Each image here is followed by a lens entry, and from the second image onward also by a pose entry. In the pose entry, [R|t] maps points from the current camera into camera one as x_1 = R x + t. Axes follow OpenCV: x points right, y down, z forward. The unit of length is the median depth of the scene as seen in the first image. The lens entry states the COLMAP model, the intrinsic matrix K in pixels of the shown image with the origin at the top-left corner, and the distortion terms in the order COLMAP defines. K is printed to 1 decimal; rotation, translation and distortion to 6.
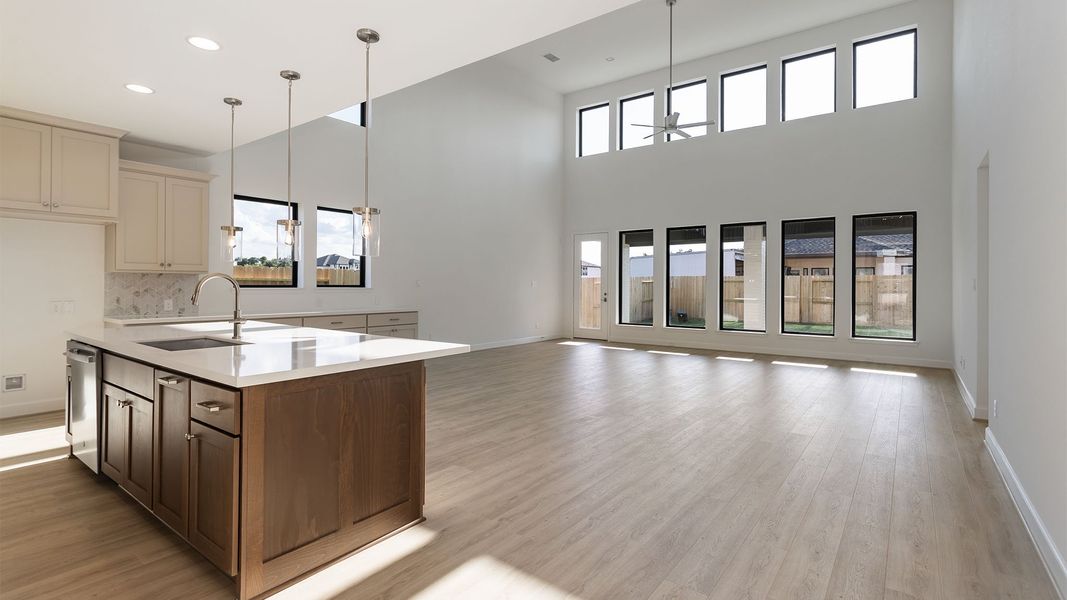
lens RADIAL K [[496.9, 0, 536.9], [0, 496.9, 284.0], [0, 0, 1]] dist [-0.000325, 0.000535]
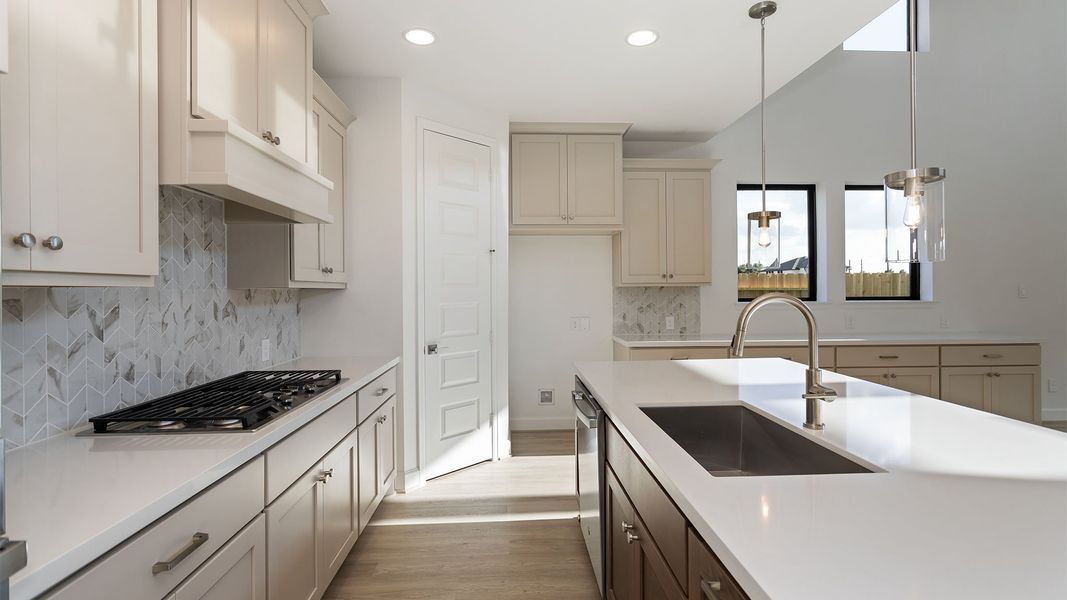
lens RADIAL K [[496.9, 0, 536.9], [0, 496.9, 284.0], [0, 0, 1]] dist [-0.000325, 0.000535]
pose [[0.639263, -0.019583, -0.768738, -0.245037], [0.012430, 0.999808, -0.015132, -0.015538], [0.768887, 0.000118, 0.639384, 0.296002]]
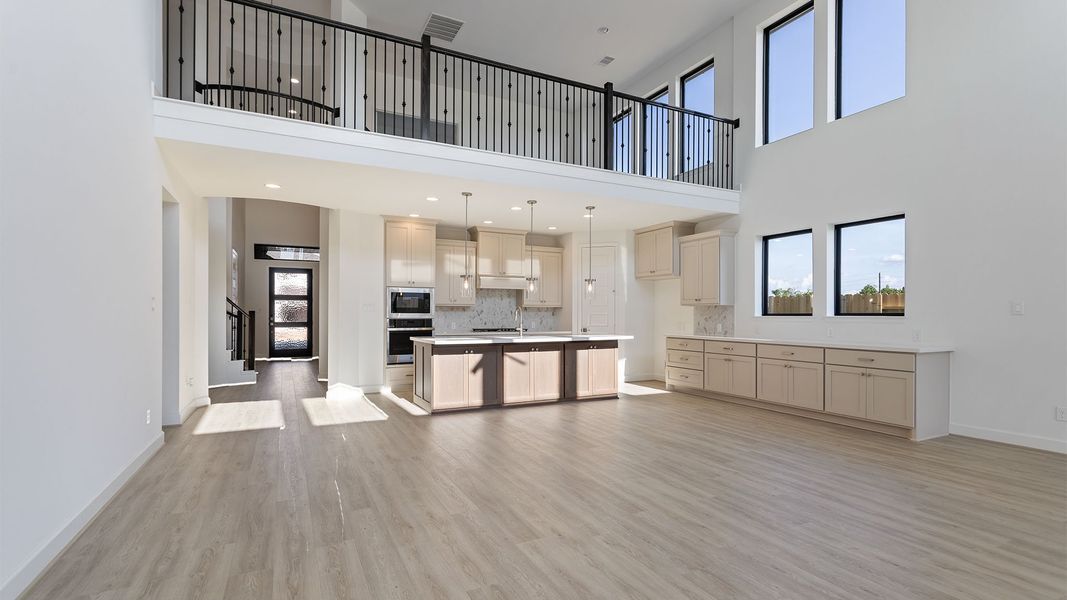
lens RADIAL K [[509.0, 0, 533.5], [0, 509.0, 300.0], [0, 0, 1]] dist [0.000544, 0.000281]
pose [[-0.454319, -0.034475, -0.890172, 0.823896], [-0.004568, 0.999328, -0.036371, 0.019447], [0.890827, -0.012458, -0.454171, 1.254420]]
